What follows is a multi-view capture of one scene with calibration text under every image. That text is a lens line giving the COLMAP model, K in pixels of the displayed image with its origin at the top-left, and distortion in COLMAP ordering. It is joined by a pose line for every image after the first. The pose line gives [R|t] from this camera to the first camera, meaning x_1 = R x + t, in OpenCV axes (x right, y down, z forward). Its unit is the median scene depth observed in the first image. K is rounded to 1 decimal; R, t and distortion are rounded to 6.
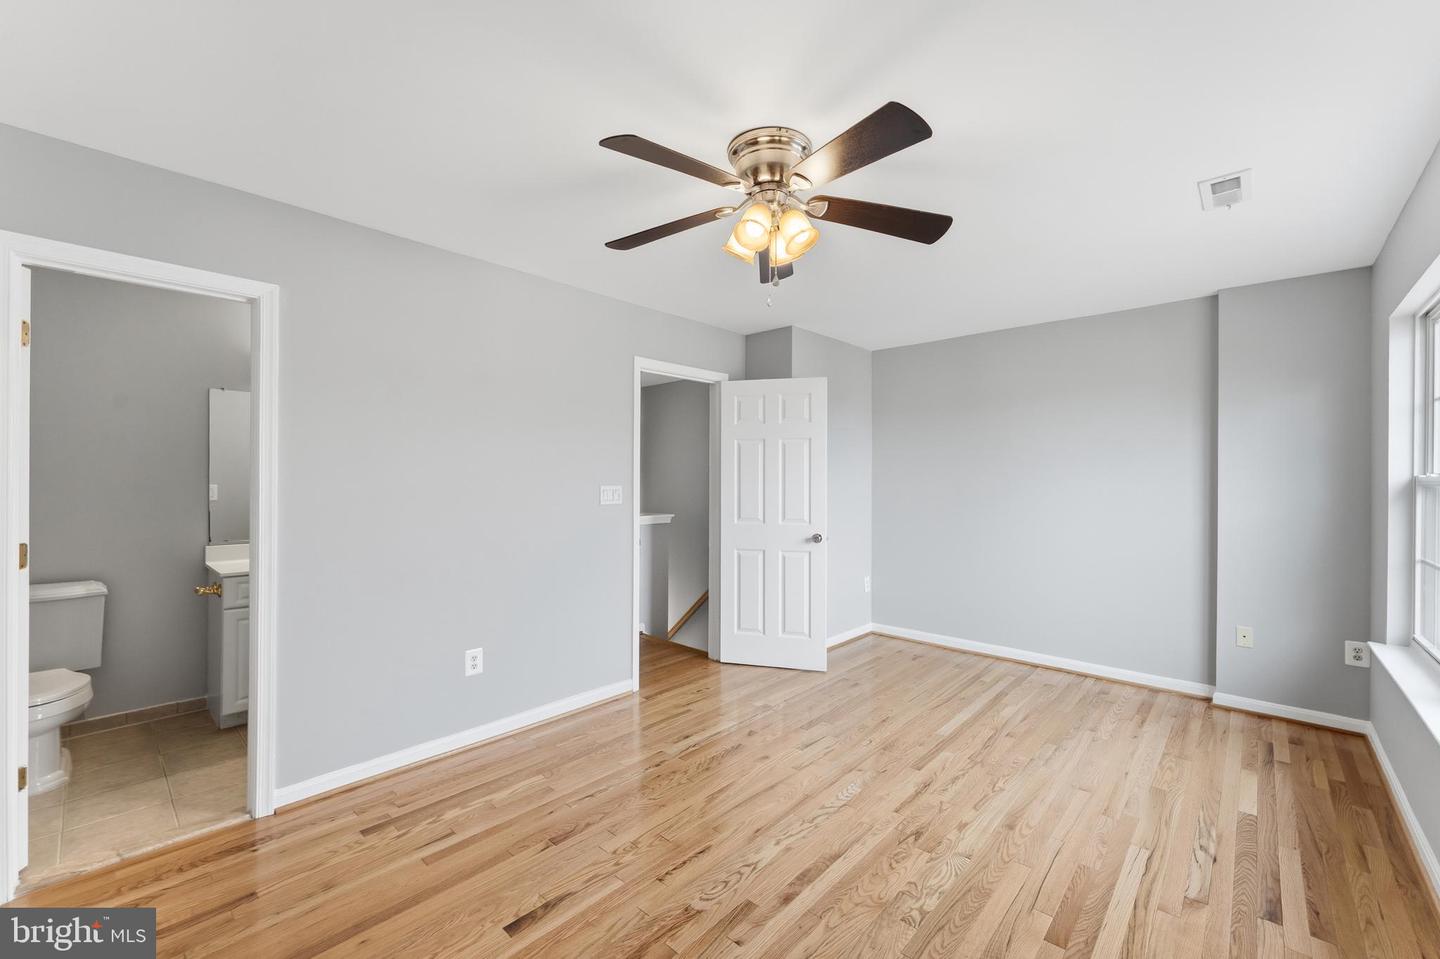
lens RADIAL K [[583.0, 0, 728.7], [0, 583.0, 463.8], [0, 0, 1]] dist [-0.001764, -0.000333]
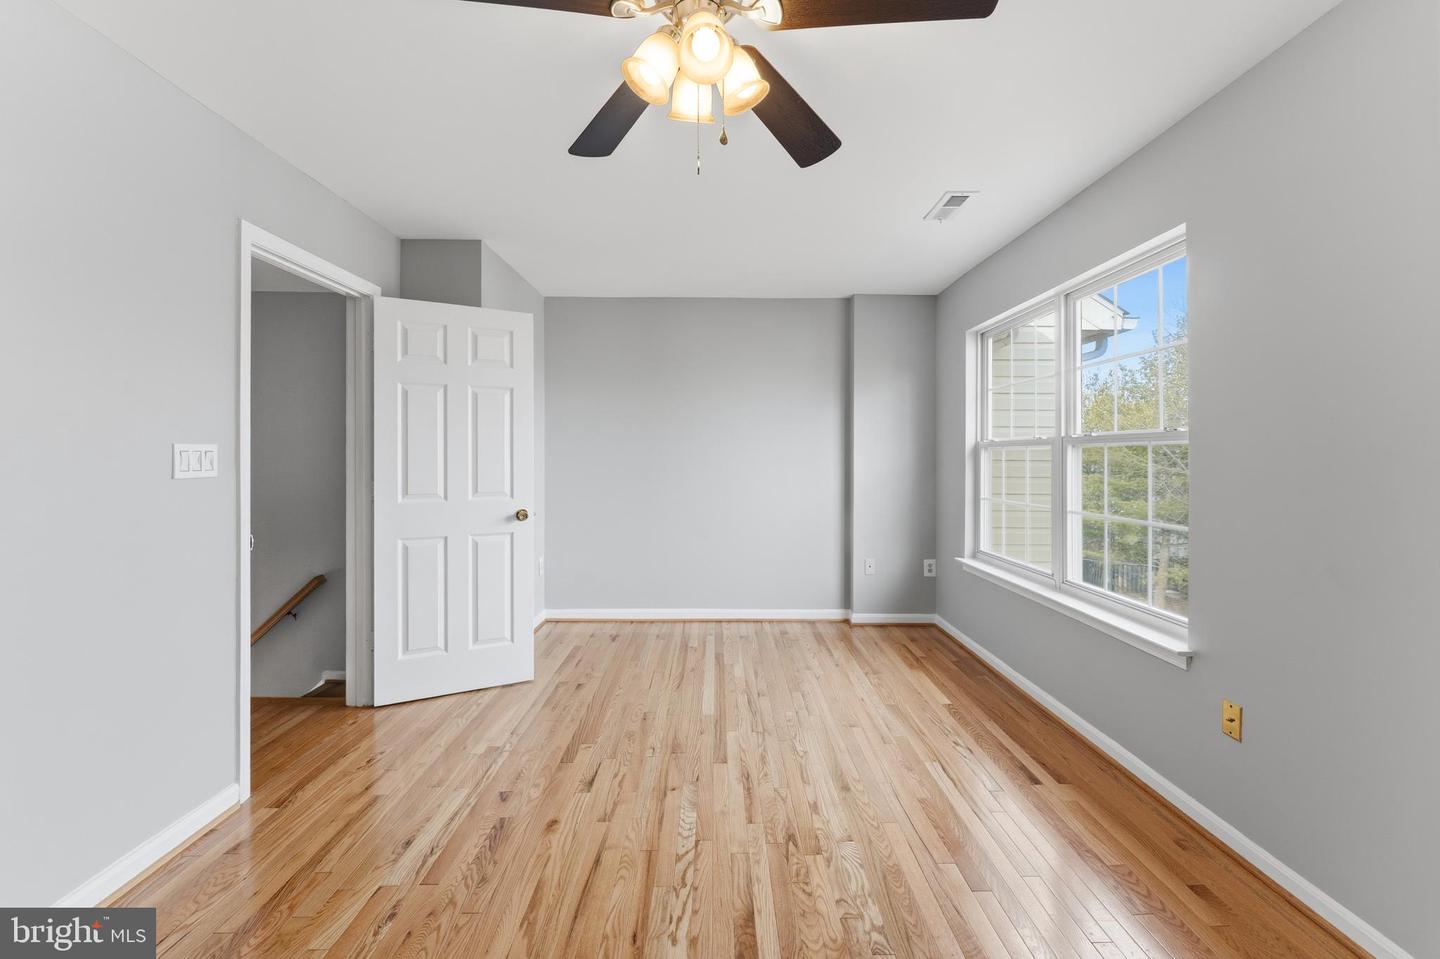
lens RADIAL K [[577.9, 0, 721.2], [0, 577.9, 448.1], [0, 0, 1]] dist [-0.000209, -0.000317]
pose [[0.729949, 0.008061, 0.683454, -0.247670], [-0.020270, 0.999746, 0.009856, 0.030600], [-0.683201, -0.021048, 0.729927, 0.318252]]
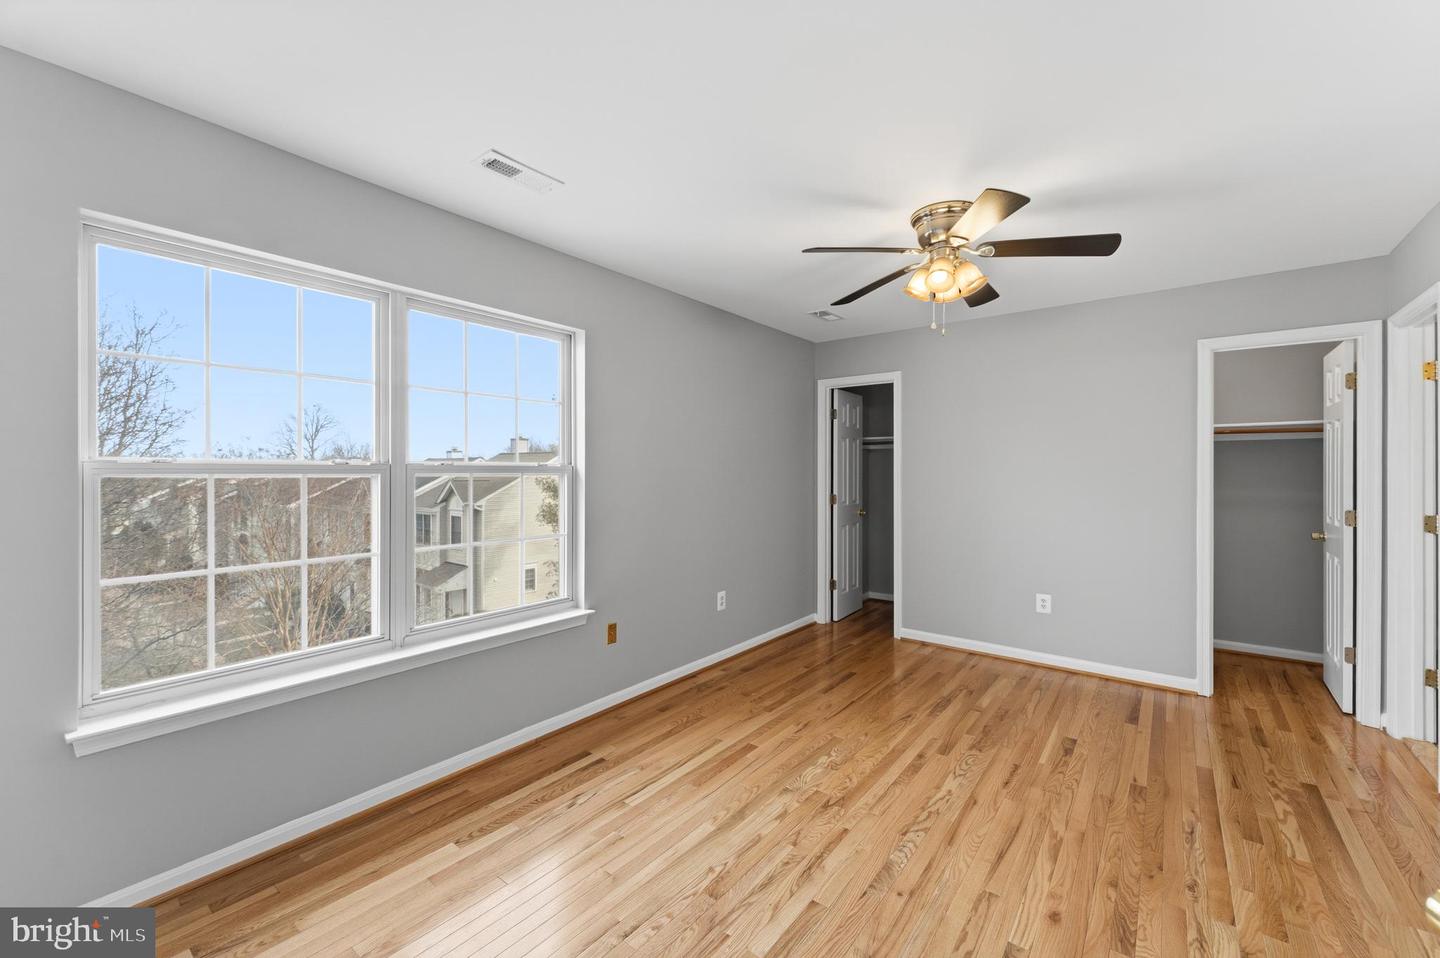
lens RADIAL K [[566.8, 0, 740.3], [0, 566.8, 480.3], [0, 0, 1]] dist [-0.016414, -0.000077]
pose [[-0.995142, 0.000441, -0.098453, 0.408481], [0.001667, 0.999922, -0.012375, 0.043658], [0.098440, -0.012479, -0.995065, 1.413003]]
